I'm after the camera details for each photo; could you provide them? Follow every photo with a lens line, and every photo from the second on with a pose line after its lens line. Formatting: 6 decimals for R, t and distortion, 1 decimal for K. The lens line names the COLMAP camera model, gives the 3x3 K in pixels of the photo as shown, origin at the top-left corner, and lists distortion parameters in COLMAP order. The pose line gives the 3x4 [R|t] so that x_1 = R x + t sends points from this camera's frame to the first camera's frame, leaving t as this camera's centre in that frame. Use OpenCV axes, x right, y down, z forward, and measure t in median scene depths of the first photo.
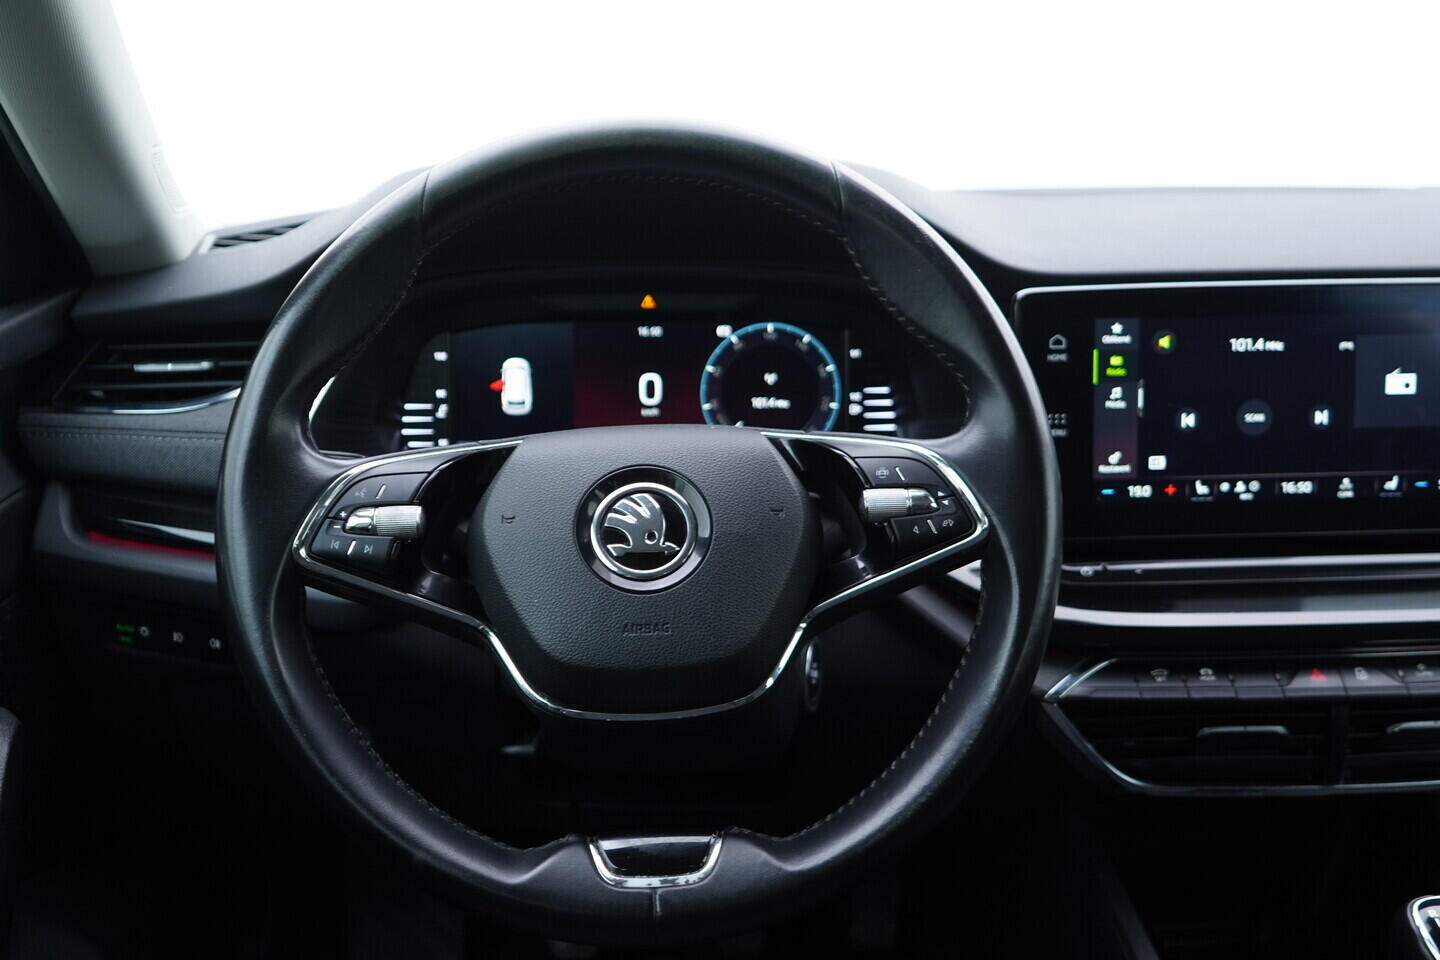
lens RADIAL K [[1473.6, 0, 722.7], [0, 1473.6, 476.2], [0, 0, 1]] dist [-0.007720, 0.000000]
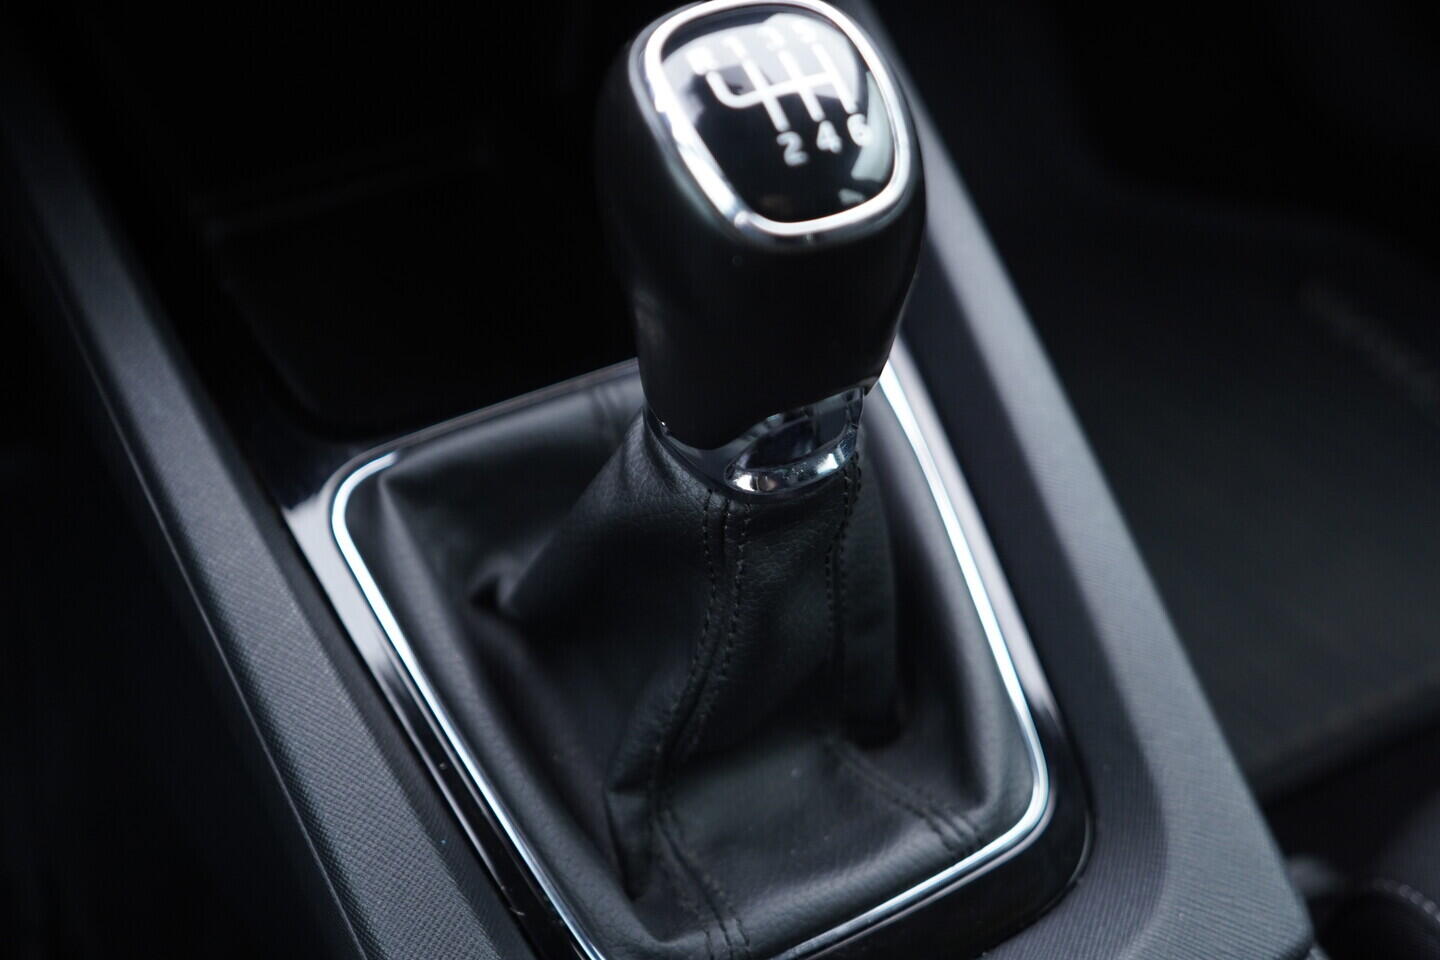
lens RADIAL K [[1473.6, 0, 719.6], [0, 1473.6, 479.7], [0, 0, 1]] dist [-0.007720, 0.000000]
pose [[0.909498, -0.280963, 0.306386, 0.291855], [0.088933, 0.851465, 0.516816, 0.169090], [-0.406083, -0.442795, 0.799393, 0.566910]]
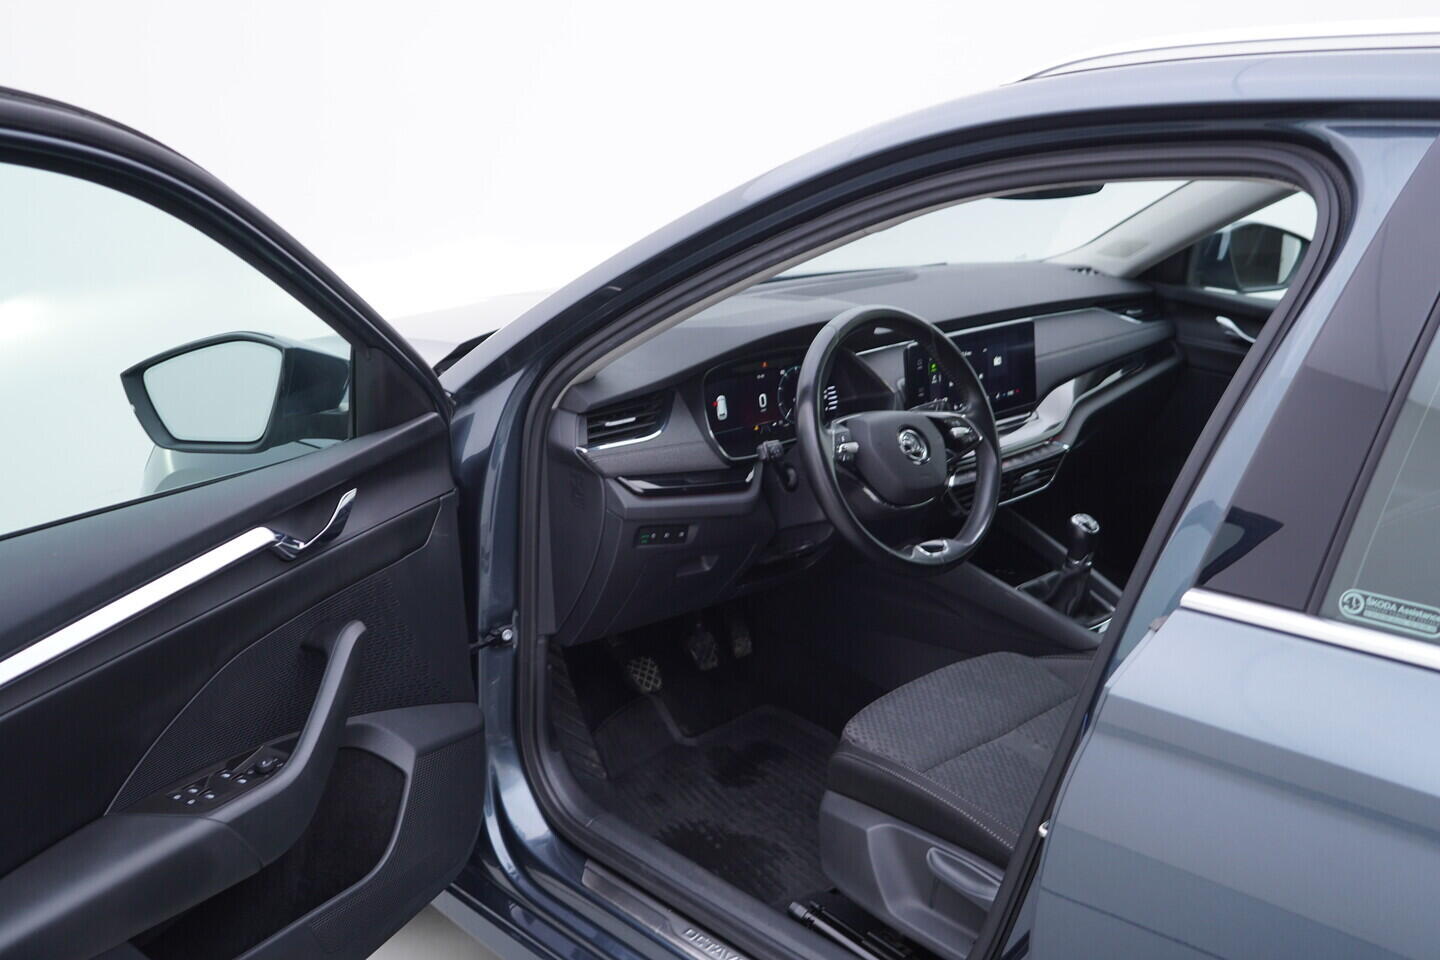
lens RADIAL K [[1473.6, 0, 725.6], [0, 1473.6, 482.3], [0, 0, 1]] dist [-0.007720, 0.000000]
pose [[0.750982, -0.177850, 0.635921, -1.831495], [0.149387, 0.983837, 0.098736, -0.195257], [-0.643202, 0.020849, 0.765412, -0.869432]]
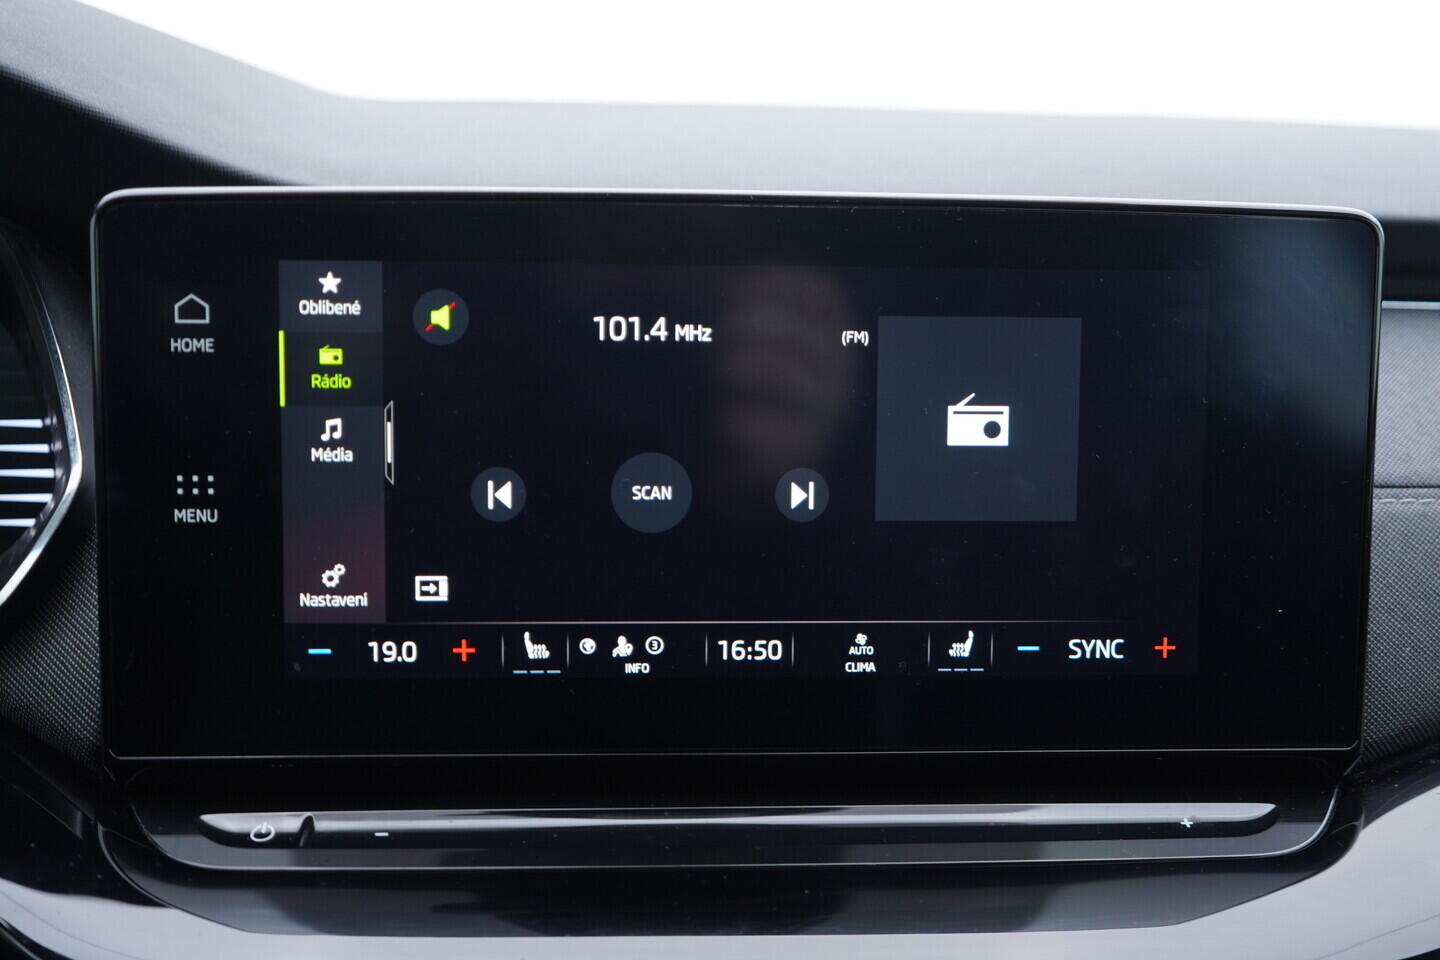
lens RADIAL K [[1473.6, 0, 719.4], [0, 1473.6, 513.0], [0, 0, 1]] dist [-0.007720, 0.000000]
pose [[0.999434, 0.023500, 0.024082, 0.373947], [-0.022264, 0.998482, -0.050378, -0.011647], [-0.025229, 0.049814, 0.998440, 0.556172]]
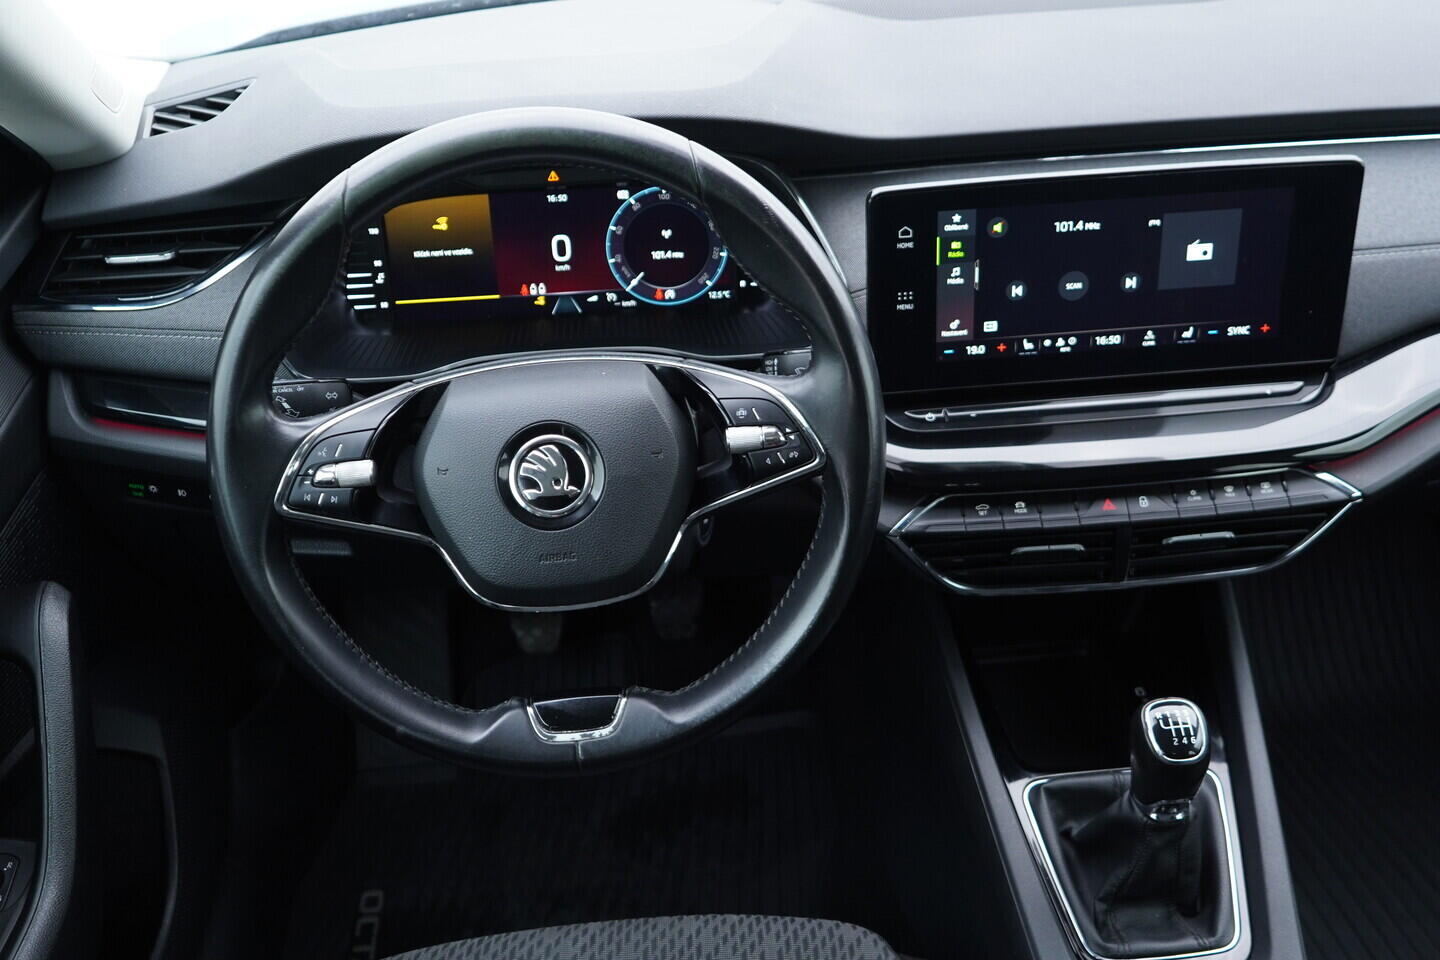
lens RADIAL K [[1473.6, 0, 727.3], [0, 1473.6, 483.4], [0, 0, 1]] dist [-0.007720, 0.000000]
pose [[0.998974, -0.043191, 0.013637, 0.062578], [0.036426, 0.945062, 0.324854, -0.284752], [-0.026918, -0.324024, 0.945666, -0.156431]]
